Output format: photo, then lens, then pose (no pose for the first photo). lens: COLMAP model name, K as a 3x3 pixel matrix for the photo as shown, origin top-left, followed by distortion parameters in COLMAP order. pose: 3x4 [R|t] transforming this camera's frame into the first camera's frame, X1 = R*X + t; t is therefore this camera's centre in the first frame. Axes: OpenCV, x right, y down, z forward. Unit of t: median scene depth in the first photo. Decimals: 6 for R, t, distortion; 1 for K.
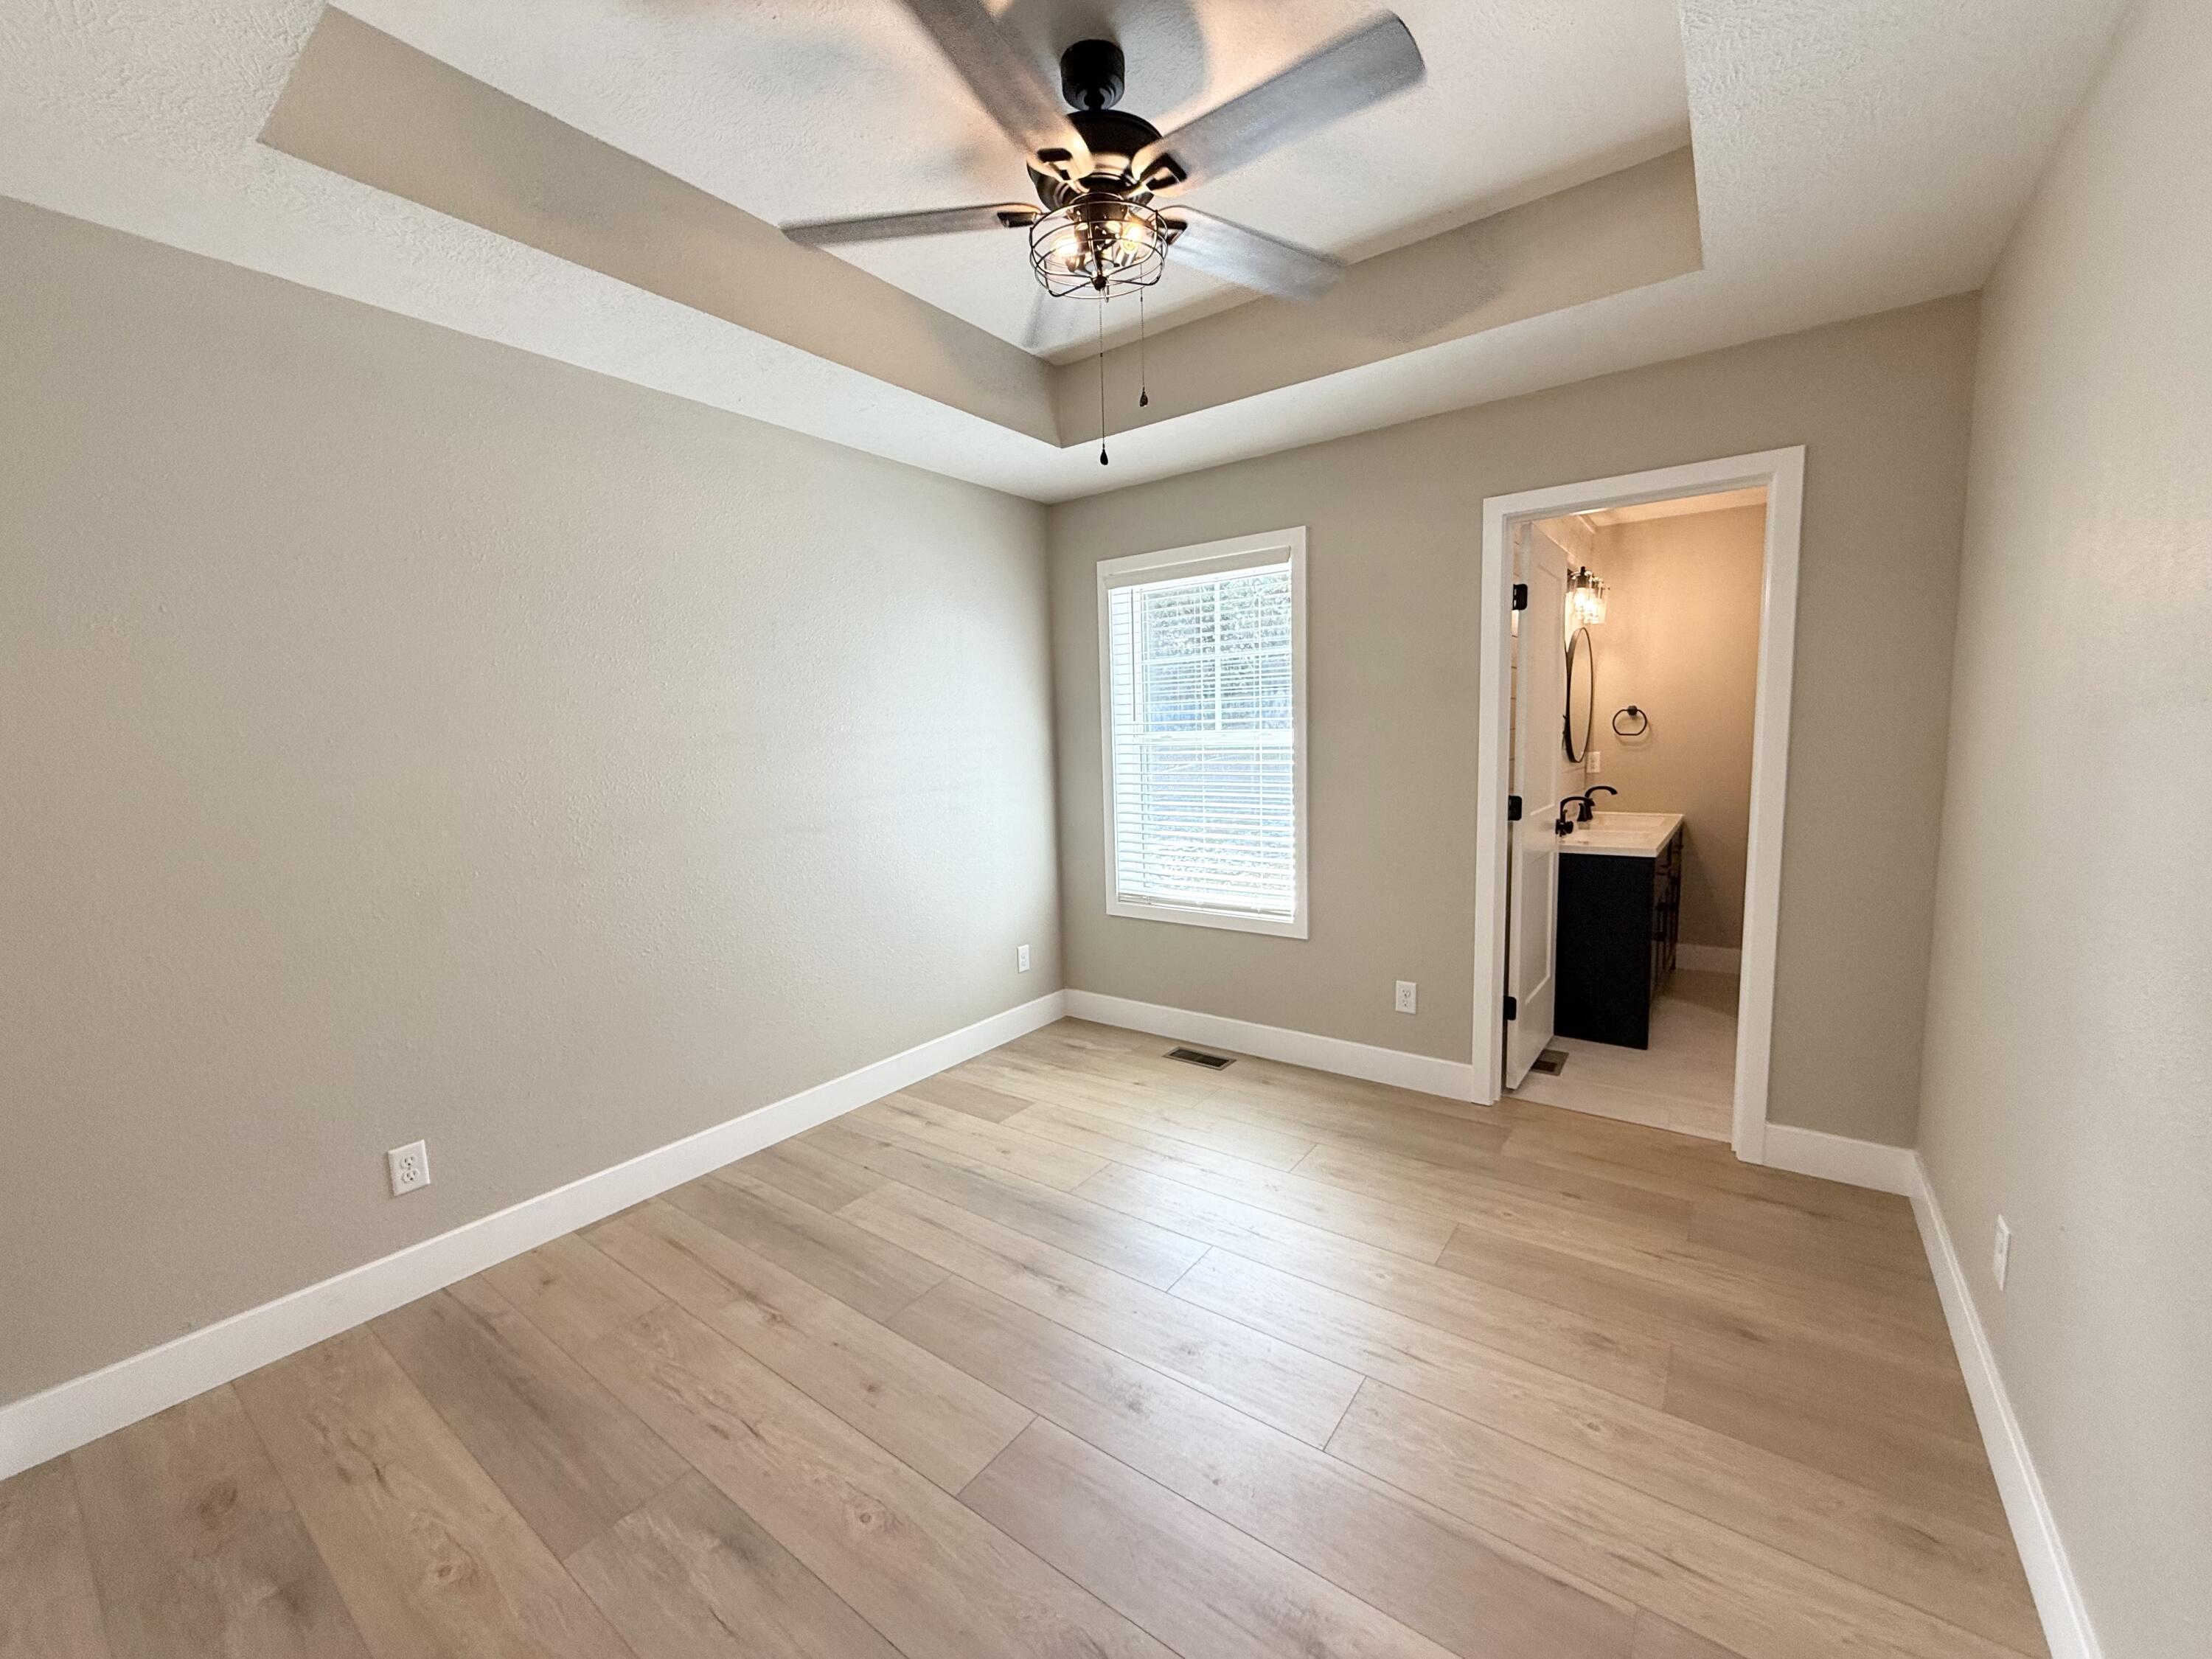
lens RADIAL K [[900.7, 0, 1097.1], [0, 900.7, 829.9], [0, 0, 1]] dist [-0.001186, -0.000059]
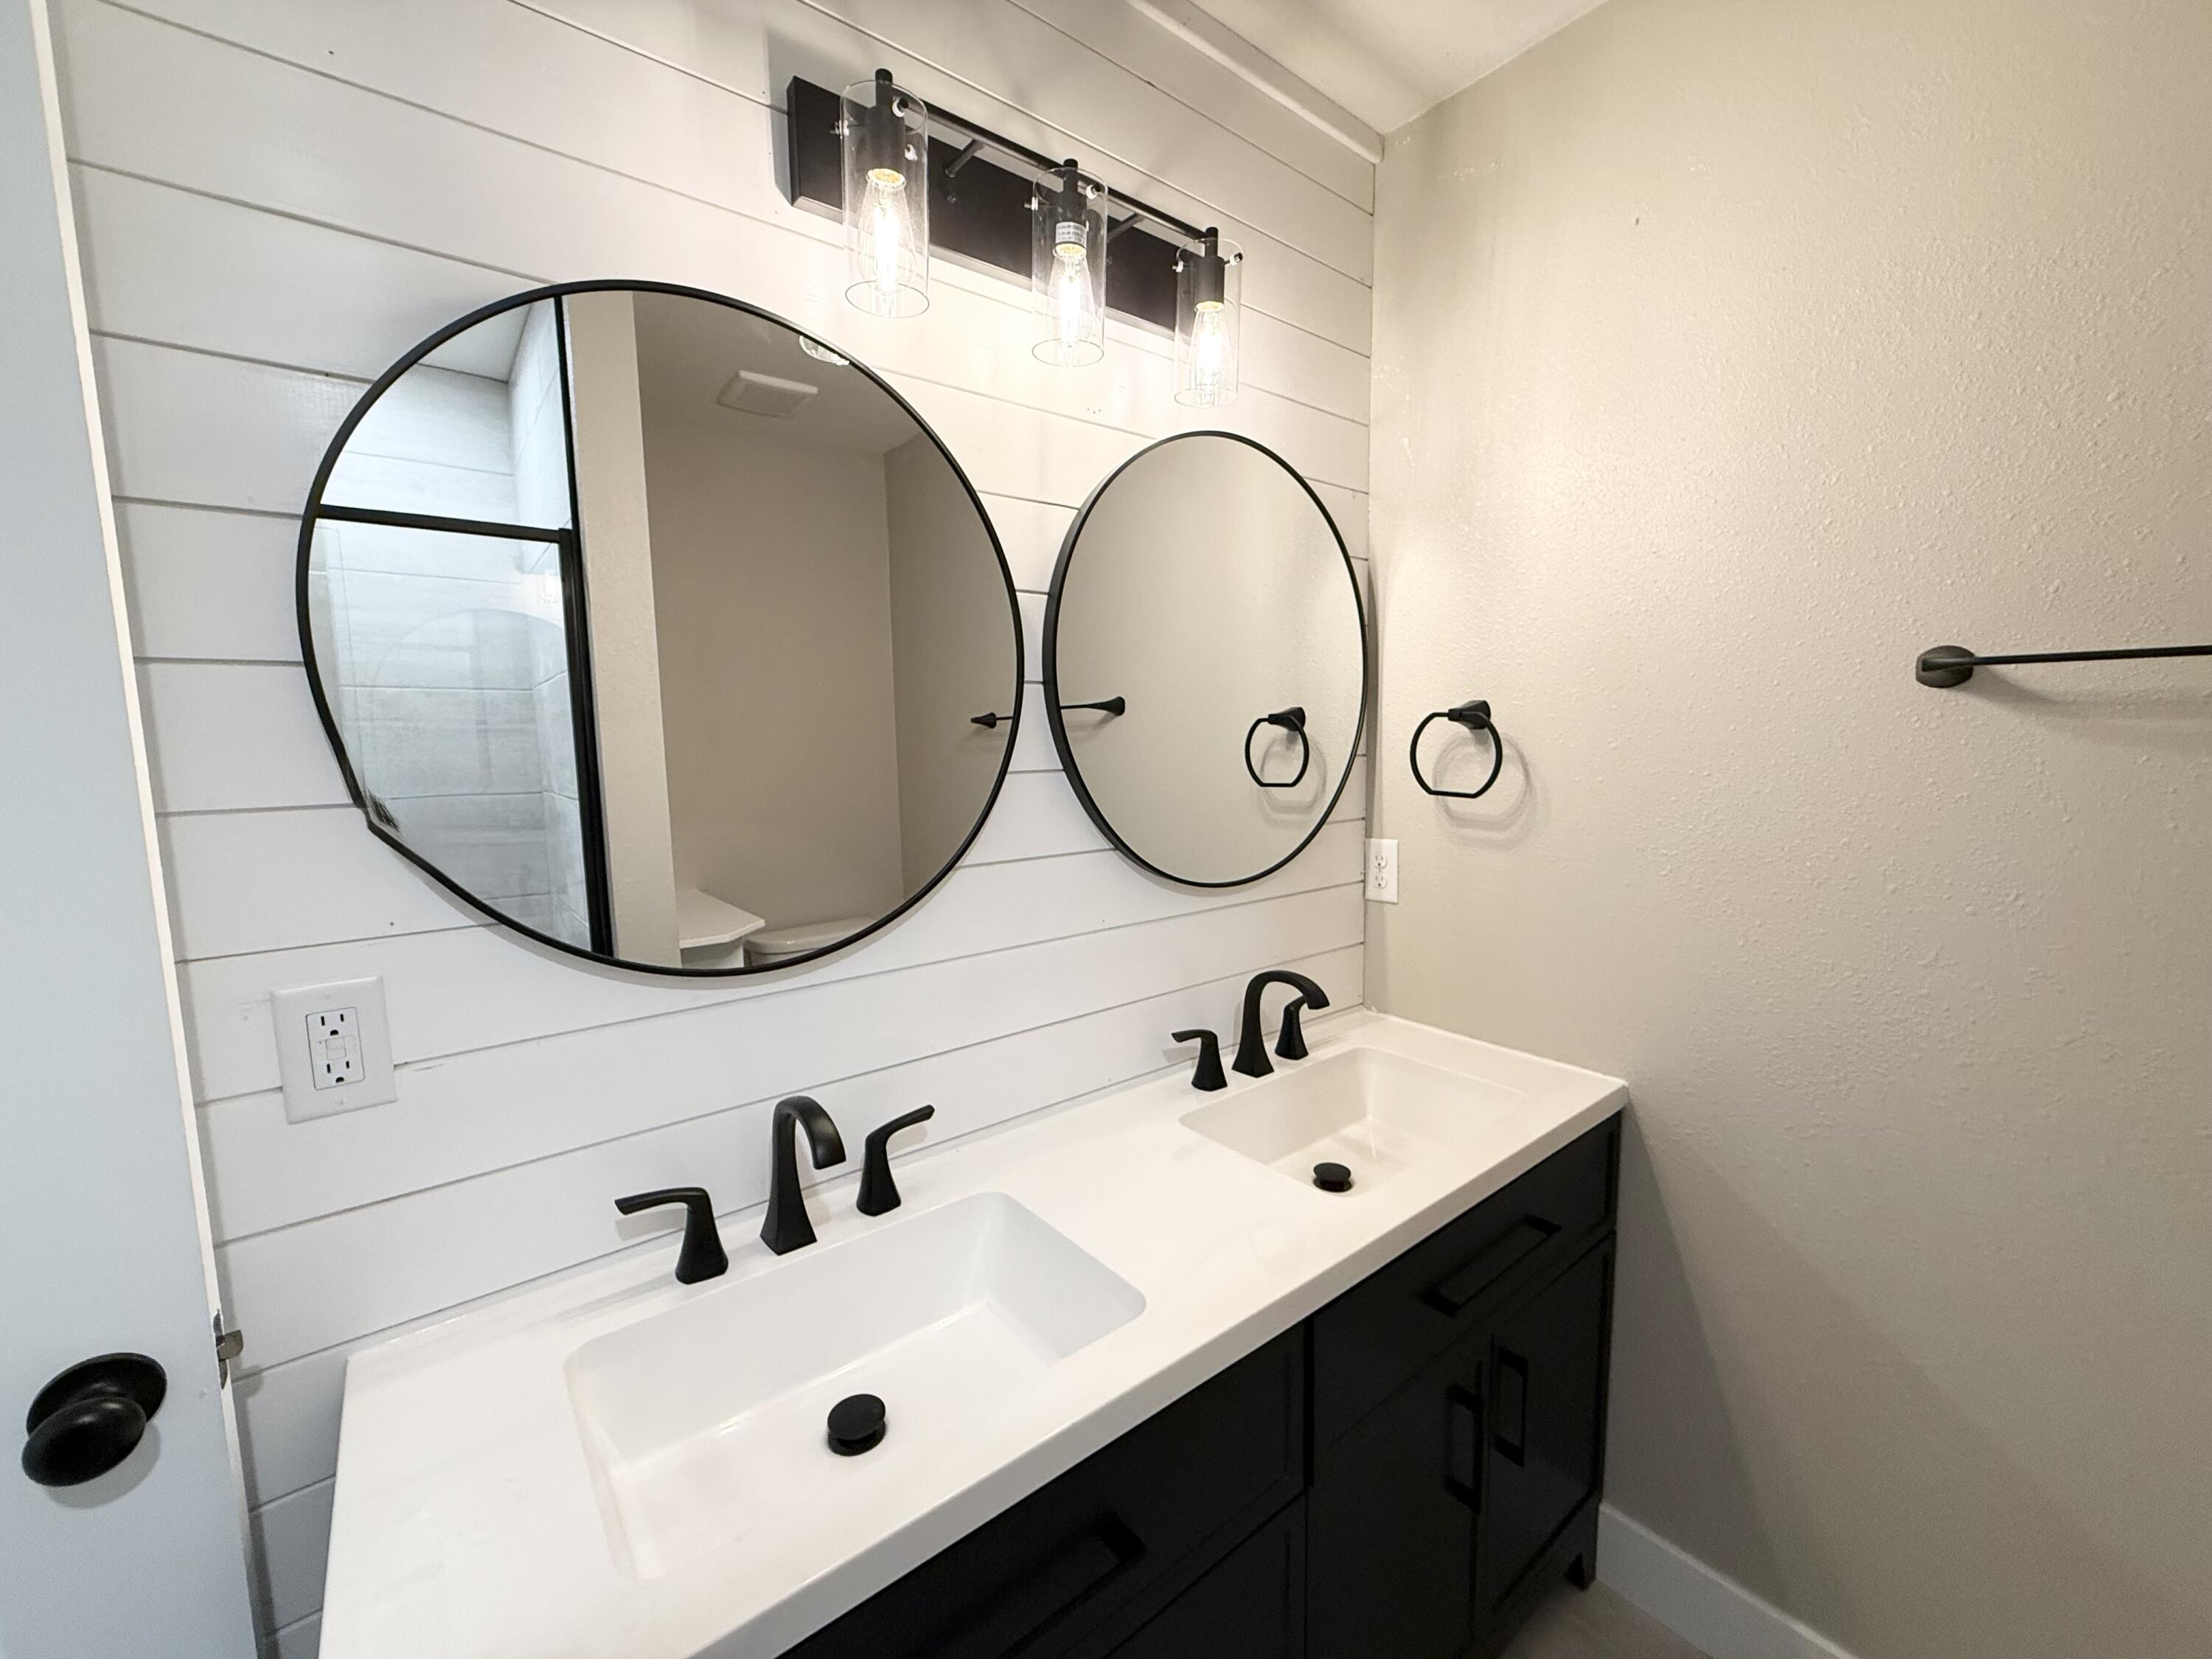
lens RADIAL K [[869.3, 0, 1104.0], [0, 869.3, 830.4], [0, 0, 1]] dist [-0.001434, 0.000088]
pose [[0.970261, 0.037707, -0.239108, 0.783839], [-0.036720, 0.999289, 0.008584, -0.131302], [0.239262, 0.000451, 0.970955, 0.982935]]
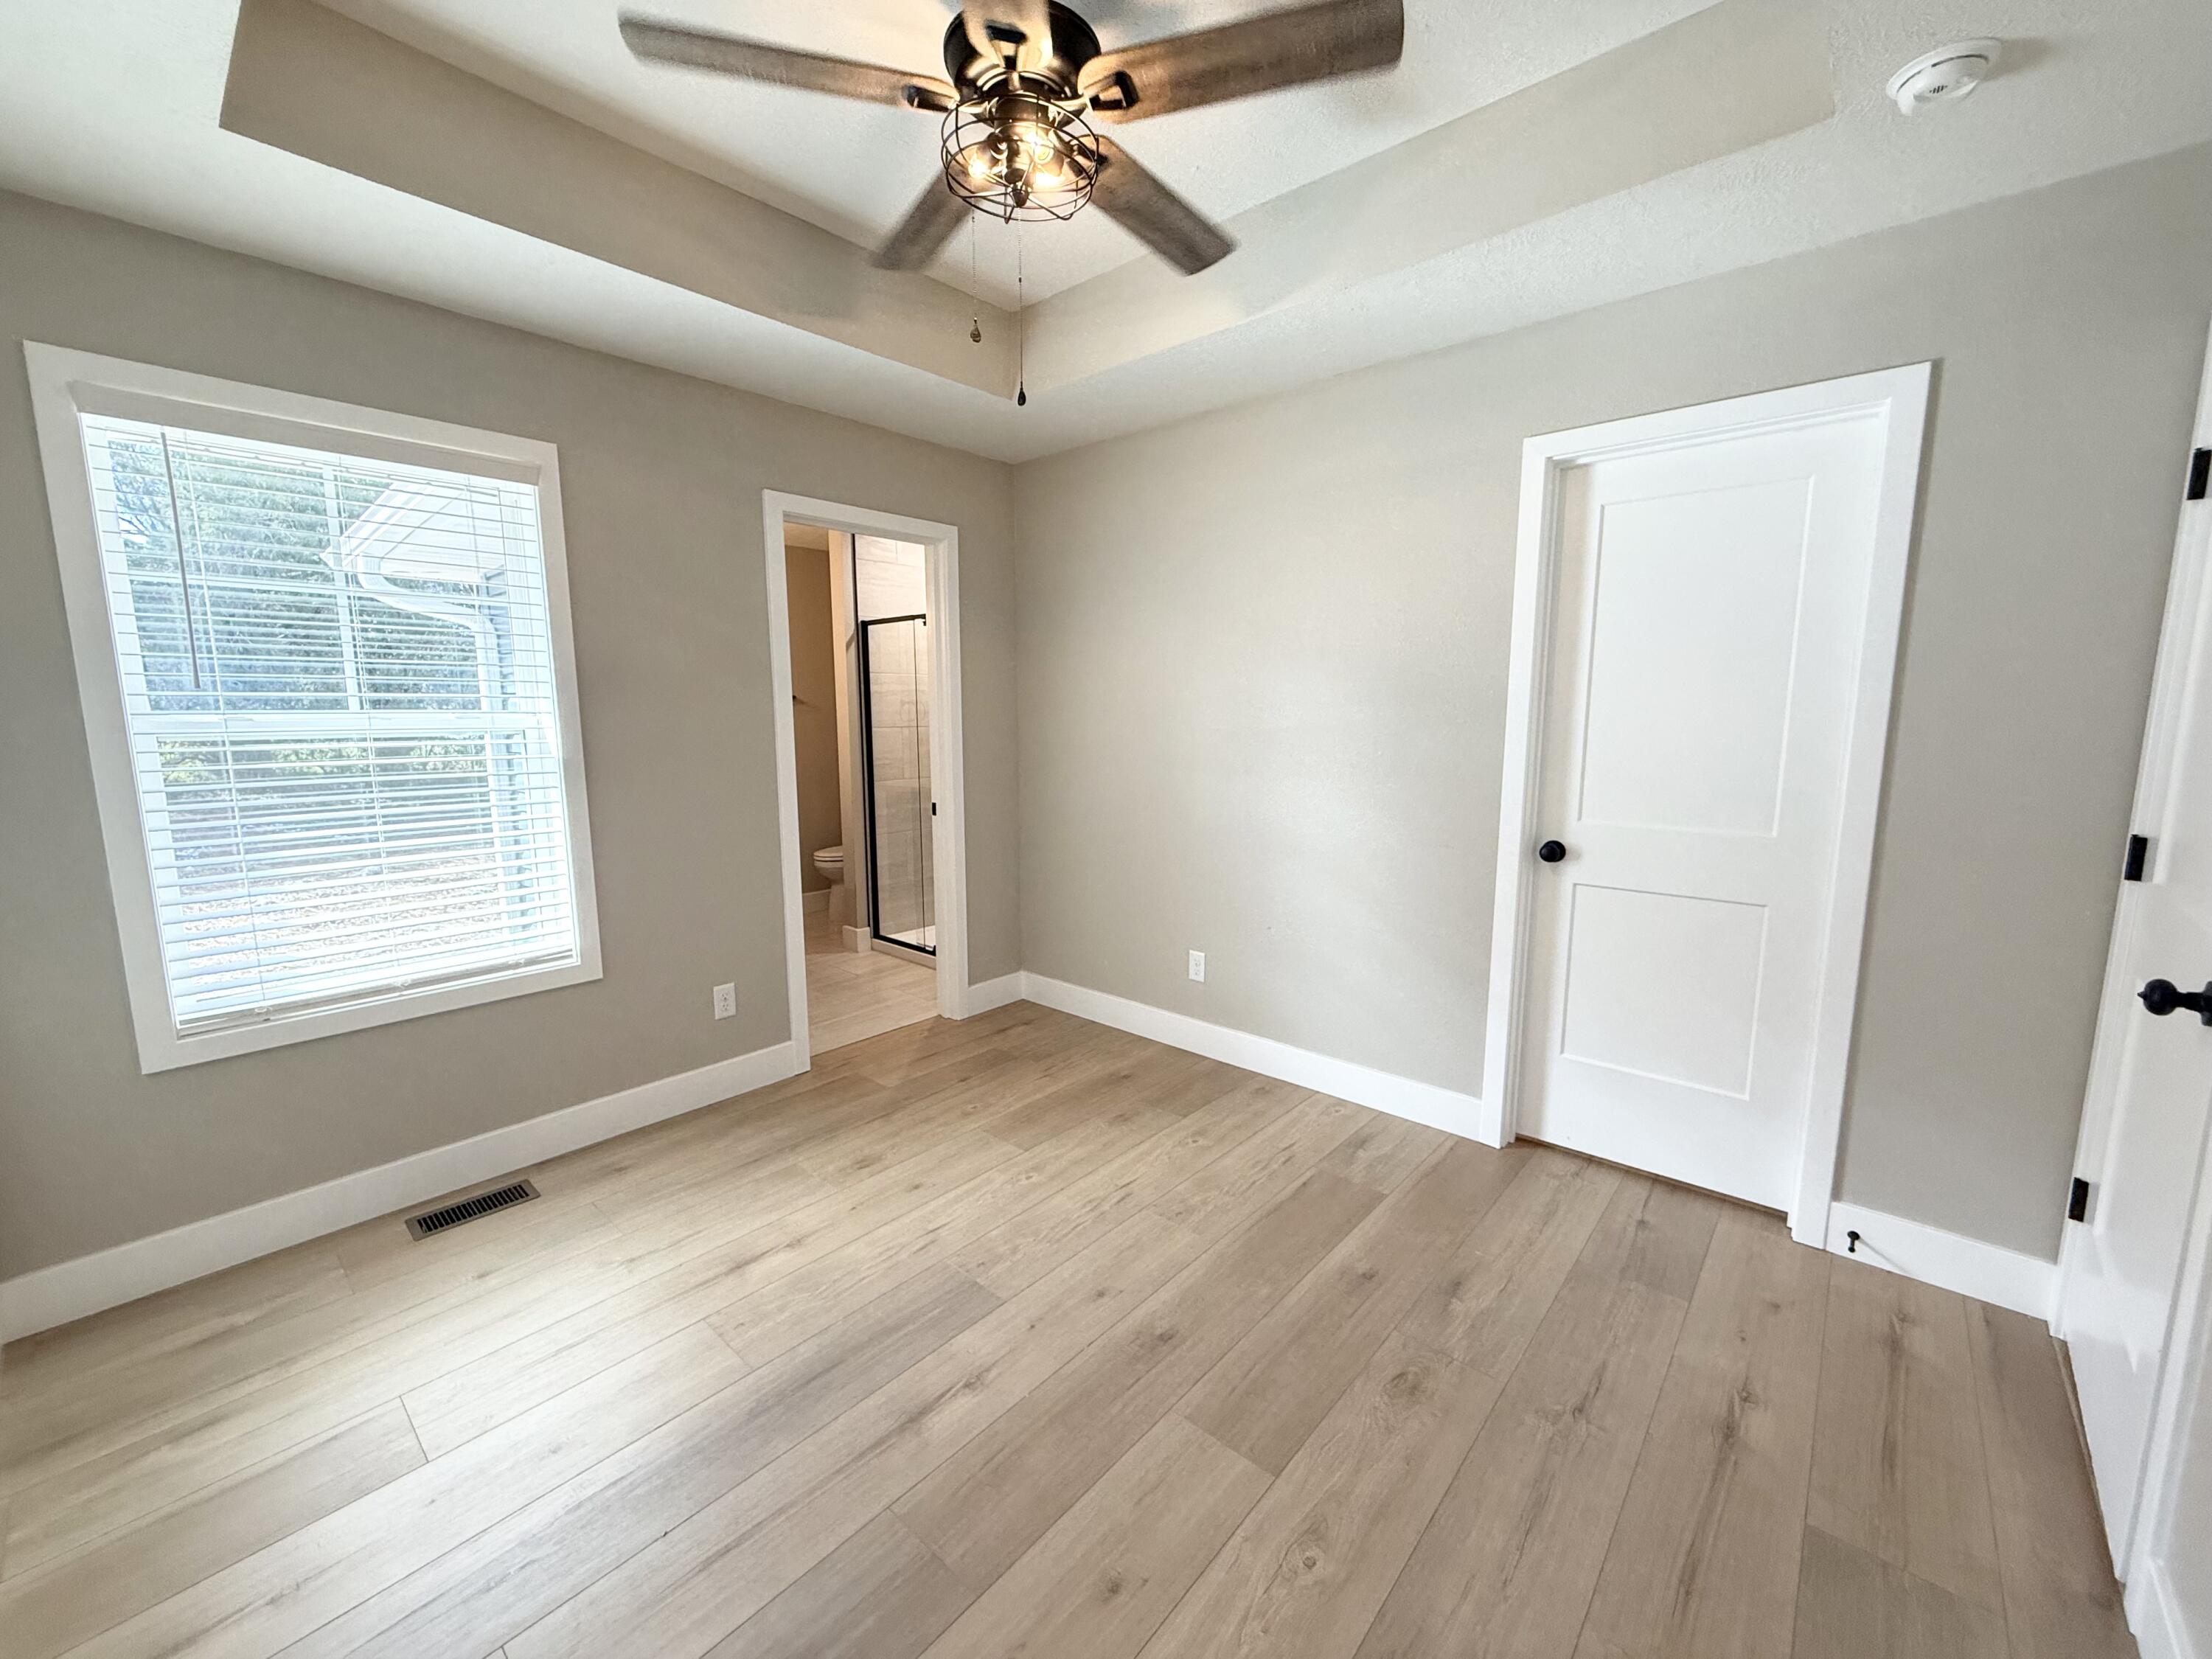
lens RADIAL K [[900.2, 0, 1096.7], [0, 900.2, 831.4], [0, 0, 1]] dist [-0.000798, -0.000325]
pose [[0.064172, -0.106535, 0.992236, -0.558015], [0.109760, 0.989006, 0.099090, -0.040096], [-0.991884, 0.102549, 0.075160, 0.546041]]
